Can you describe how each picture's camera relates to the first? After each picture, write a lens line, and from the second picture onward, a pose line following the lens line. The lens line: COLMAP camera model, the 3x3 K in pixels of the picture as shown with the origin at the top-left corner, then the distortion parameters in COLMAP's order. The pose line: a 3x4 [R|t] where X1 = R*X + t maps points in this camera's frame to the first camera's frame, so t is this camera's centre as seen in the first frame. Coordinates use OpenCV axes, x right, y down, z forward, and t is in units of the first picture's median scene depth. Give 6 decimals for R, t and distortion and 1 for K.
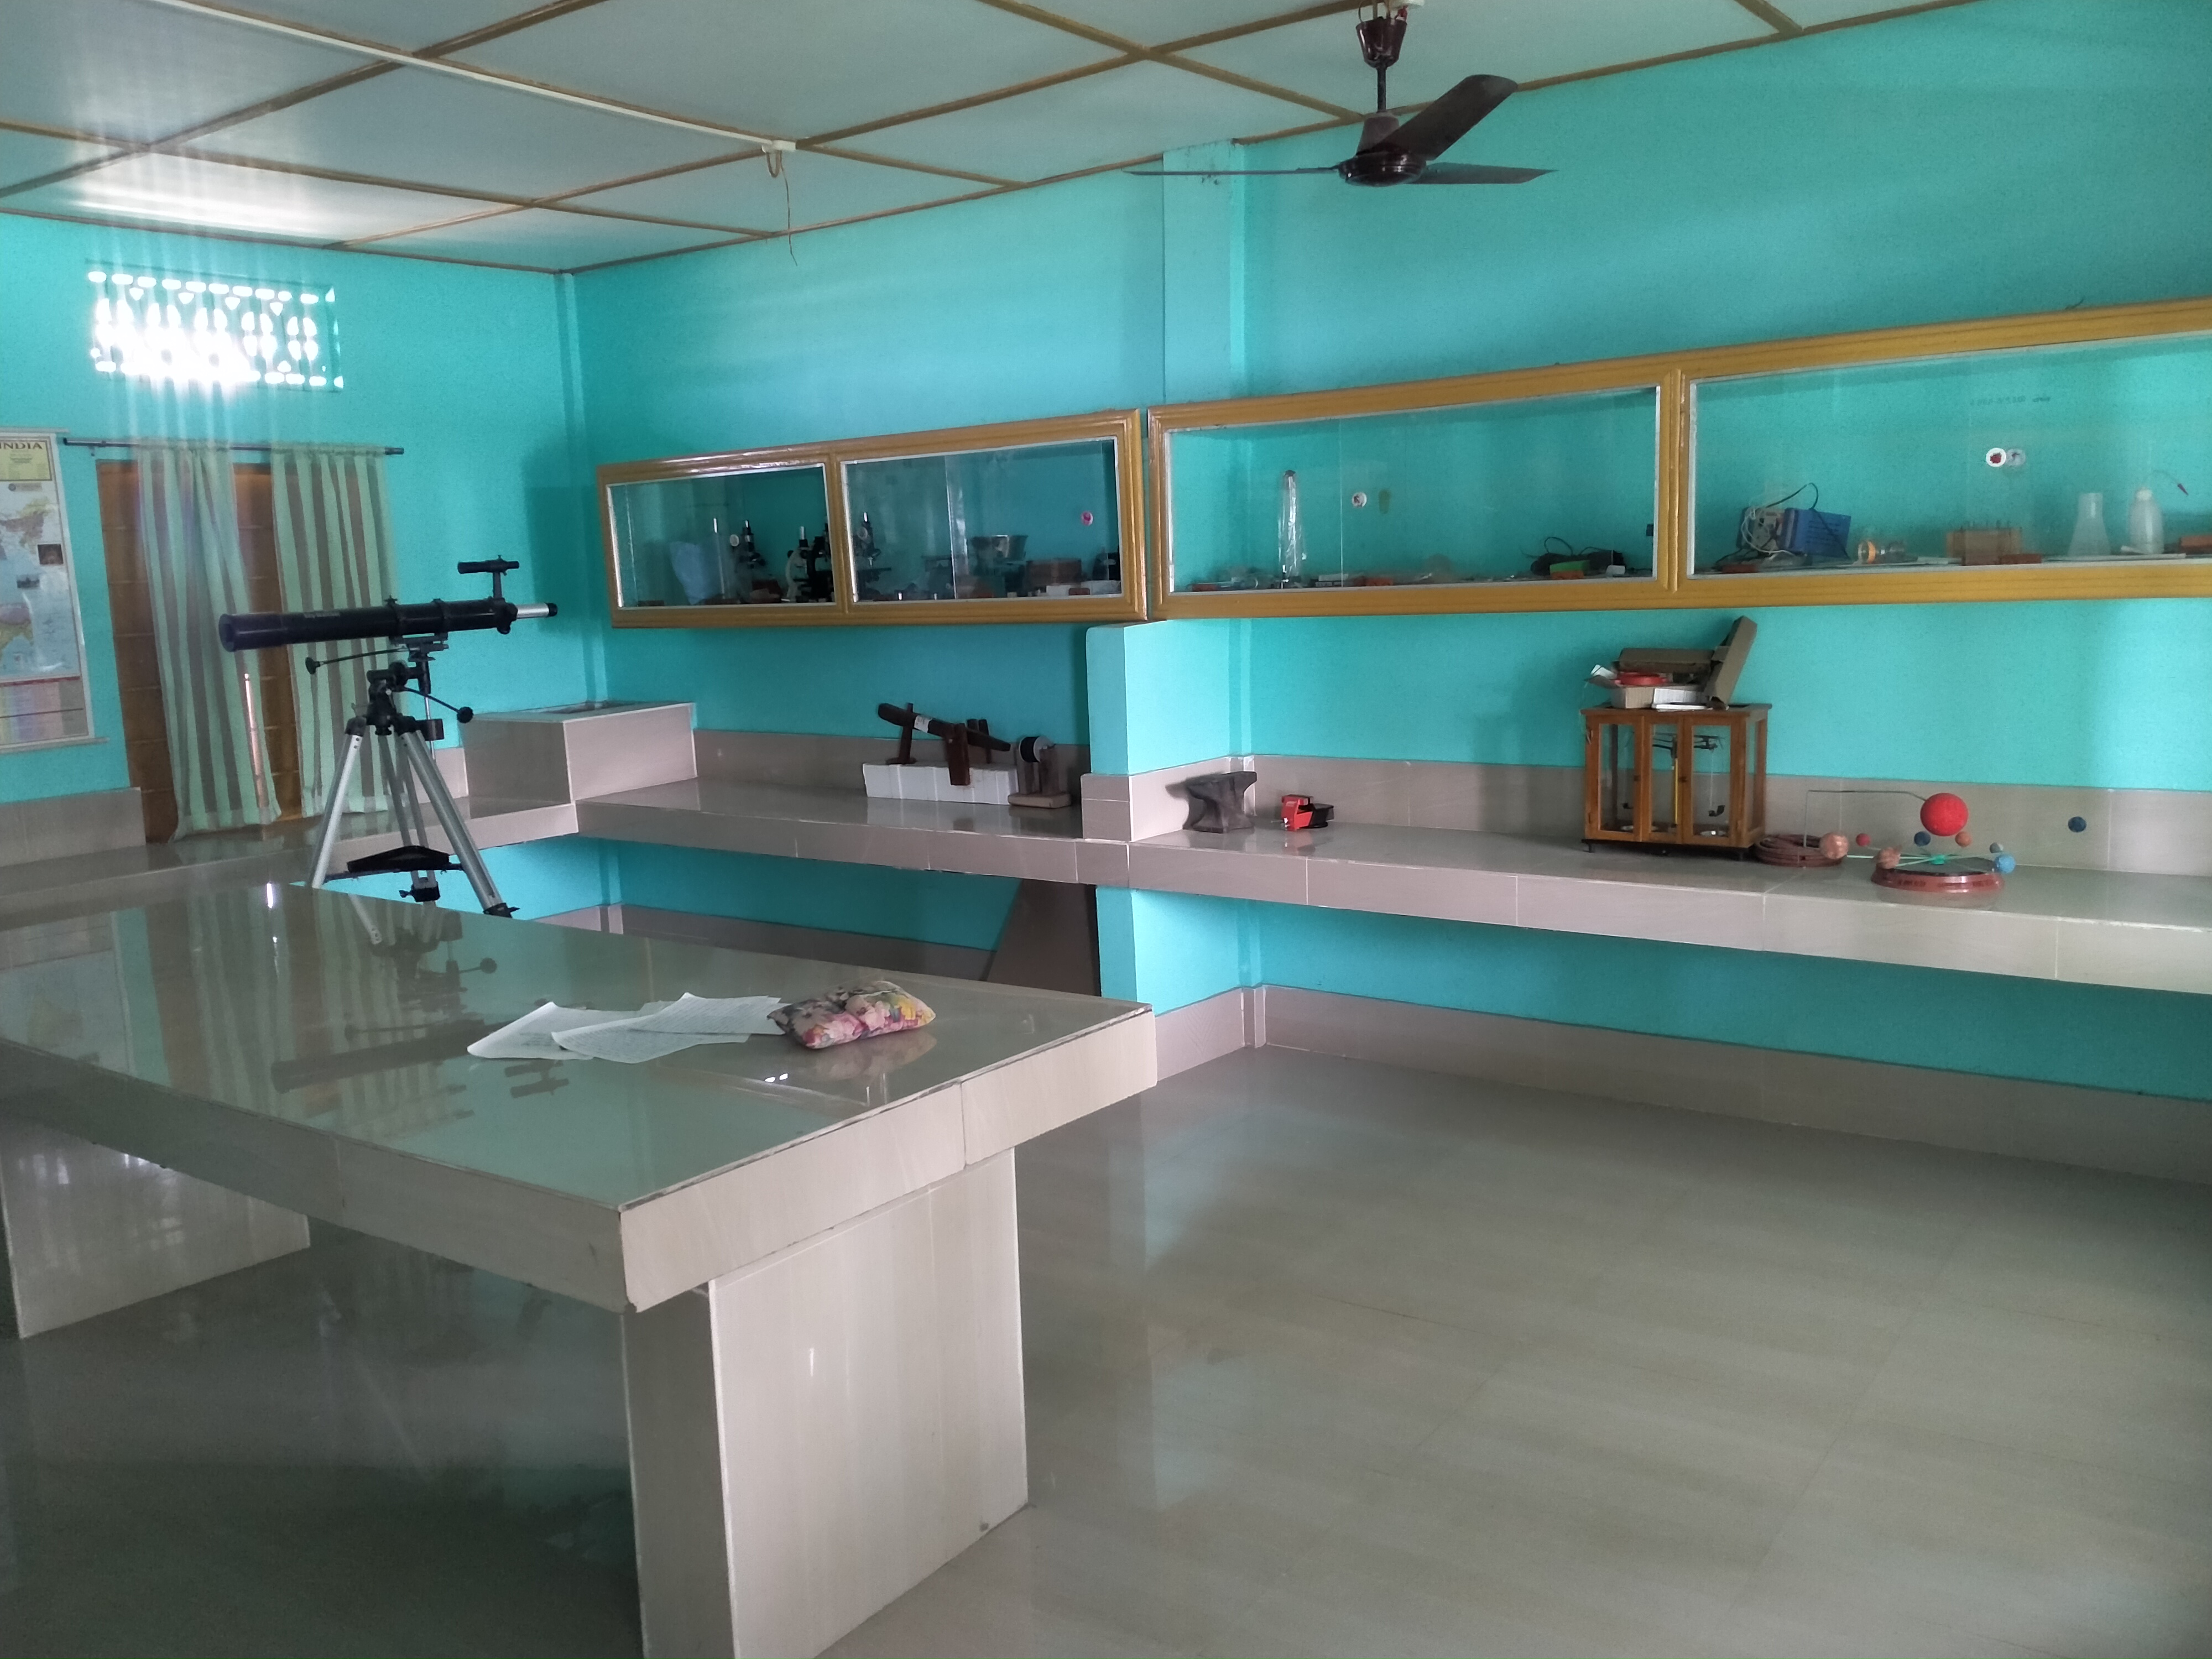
lens RADIAL K [[1792.4, 0, 1106.0], [0, 1792.4, 829.5], [0, 0, 1]] dist [0.042548, -0.002958]
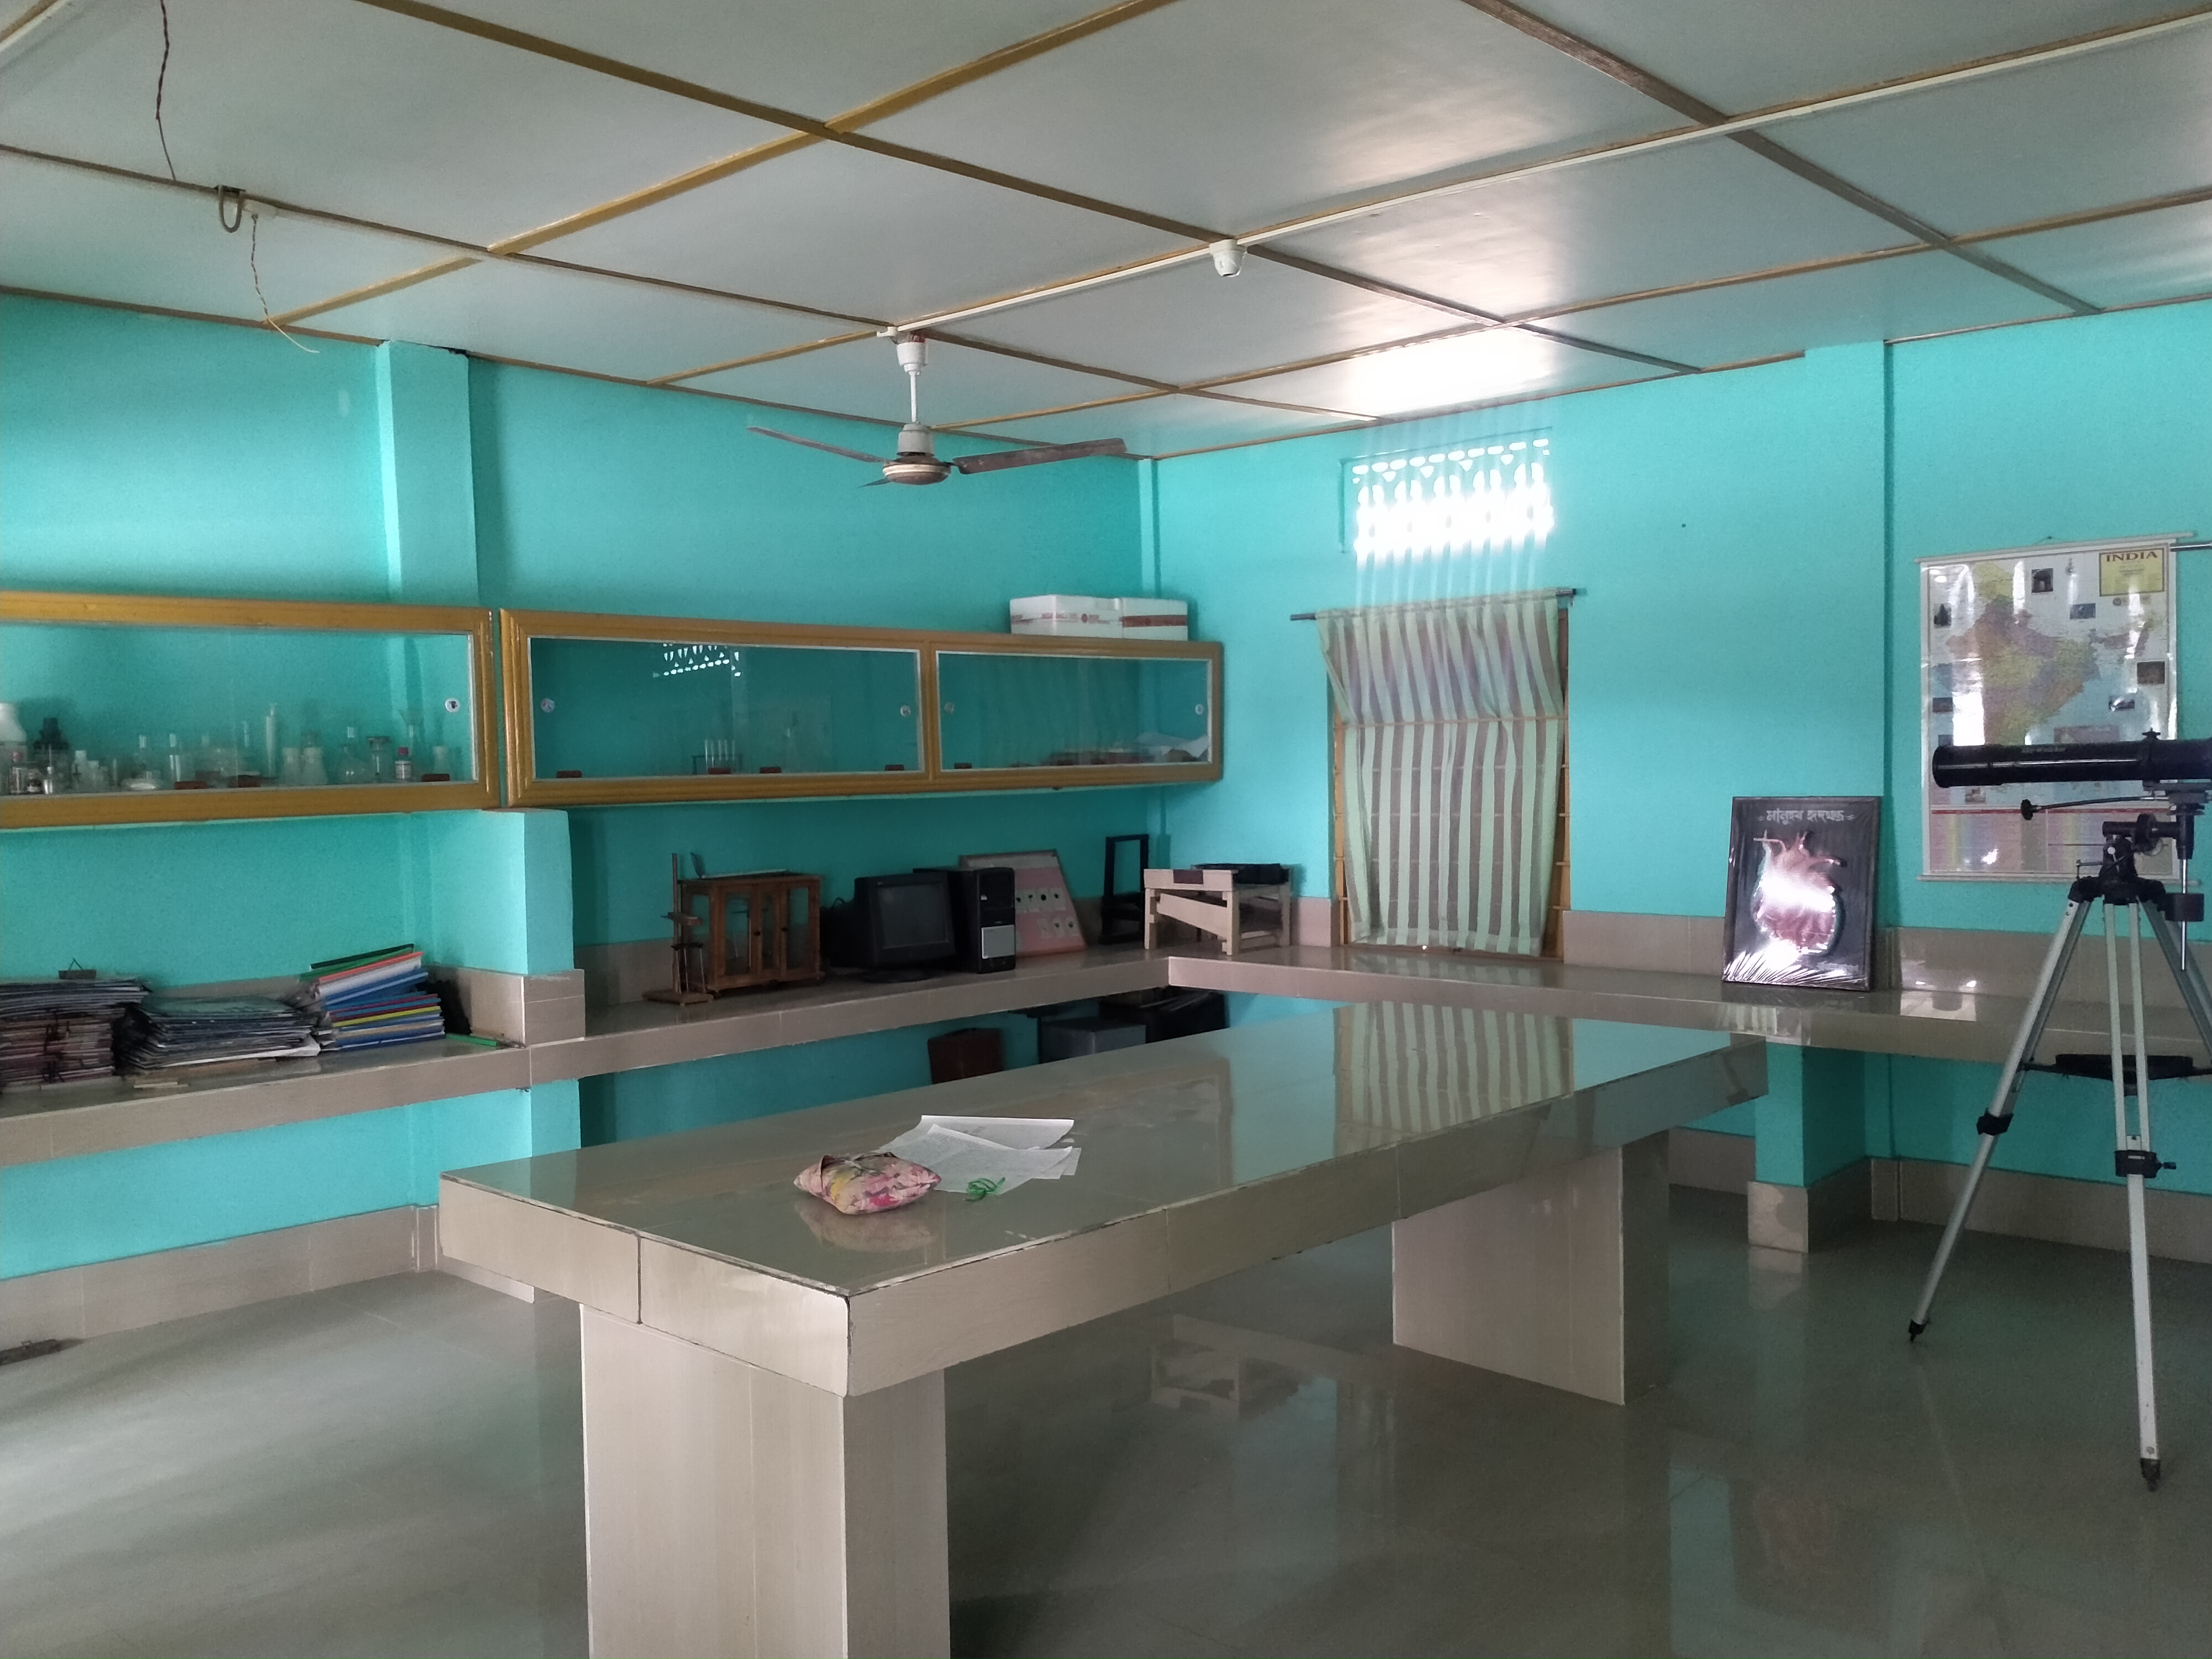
lens RADIAL K [[1936.2, 0, 1106.0], [0, 1936.2, 829.5], [0, 0, 1]] dist [0.012593, 0.005266]
pose [[-0.097655, 0.076392, -0.992284, 0.476551], [-0.118817, 0.989024, 0.087834, -0.106773], [0.988102, 0.126478, -0.087506, 0.637681]]
